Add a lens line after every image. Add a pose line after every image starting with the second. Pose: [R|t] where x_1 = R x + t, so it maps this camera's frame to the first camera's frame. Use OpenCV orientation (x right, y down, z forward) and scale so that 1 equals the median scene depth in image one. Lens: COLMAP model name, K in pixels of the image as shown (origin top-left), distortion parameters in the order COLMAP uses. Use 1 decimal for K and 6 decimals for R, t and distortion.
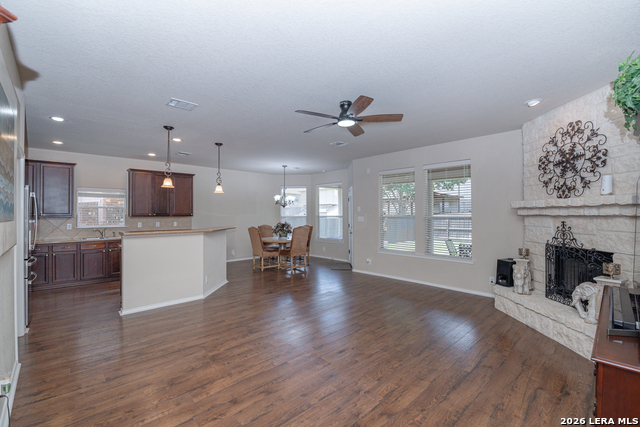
lens RADIAL K [[277.9, 0, 321.2], [0, 277.9, 211.8], [0, 0, 1]] dist [-0.007440, -0.004010]
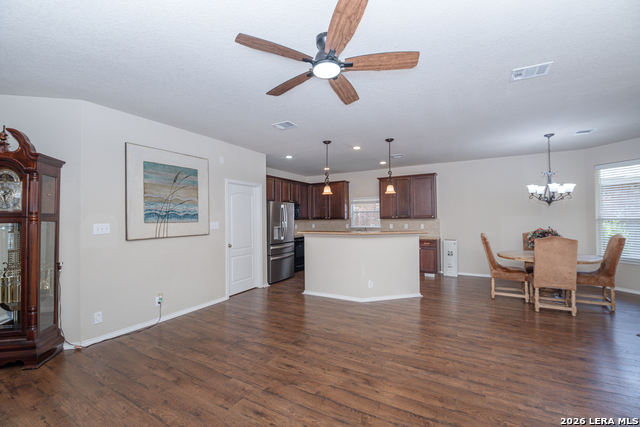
lens RADIAL K [[277.9, 0, 317.0], [0, 277.9, 210.1], [0, 0, 1]] dist [-0.007440, -0.004010]
pose [[0.283586, -0.028520, -0.958523, 0.676001], [0.018996, 0.999529, -0.024120, 0.006841], [0.958759, -0.011368, 0.283994, 0.799444]]
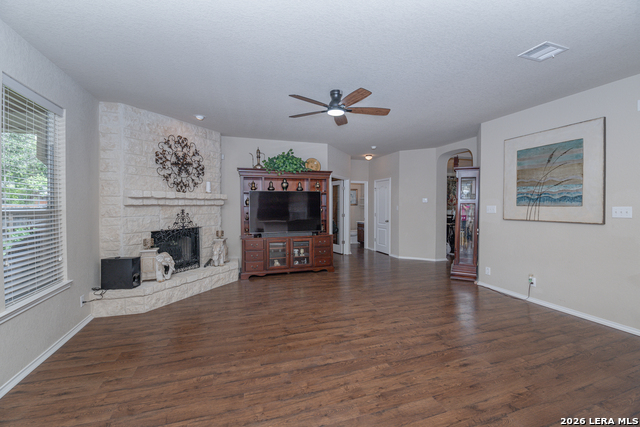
lens RADIAL K [[277.9, 0, 319.7], [0, 277.9, 209.2], [0, 0, 1]] dist [-0.007440, -0.004010]
pose [[-0.904078, -0.003168, 0.427357, -0.285874], [0.001008, 0.999954, 0.009544, 0.021033], [-0.427367, 0.009060, -0.904033, 1.935328]]
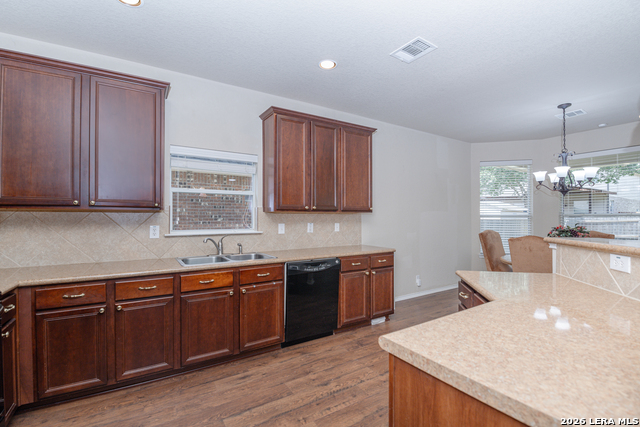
lens RADIAL K [[277.9, 0, 311.1], [0, 277.9, 219.3], [0, 0, 1]] dist [-0.007440, -0.004010]
pose [[0.971323, 0.008186, -0.237621, -0.994497], [-0.007815, 0.999966, 0.002503, 0.053194], [0.237634, -0.000575, 0.971355, 1.098512]]
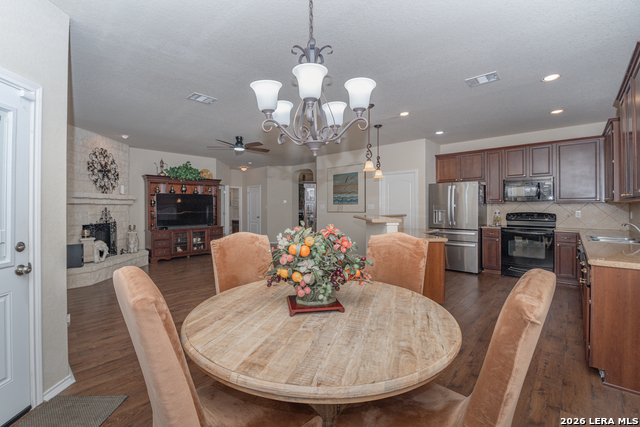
lens RADIAL K [[277.9, 0, 314.9], [0, 277.9, 207.7], [0, 0, 1]] dist [-0.007440, -0.004010]
pose [[-0.998789, 0.008312, -0.048482, -0.289471], [0.008436, 0.999962, -0.002335, 0.049719], [0.048461, -0.002741, -0.998821, 2.726613]]
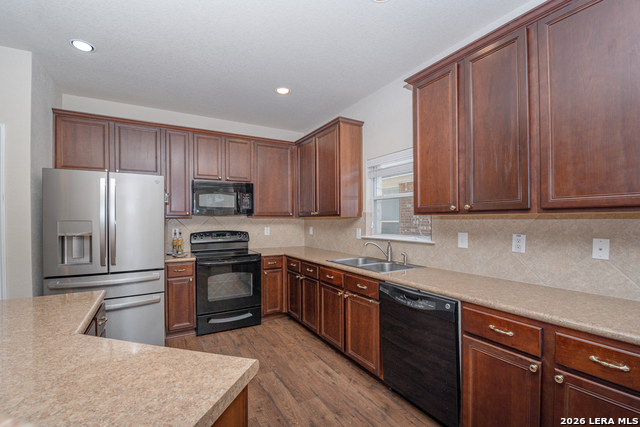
lens RADIAL K [[277.9, 0, 302.8], [0, 277.9, 218.8], [0, 0, 1]] dist [-0.007440, -0.004010]
pose [[-0.279038, 0.006152, -0.960260, -0.613067], [0.011387, 0.999930, 0.003097, 0.034661], [0.960212, -0.010070, -0.279089, 1.830826]]
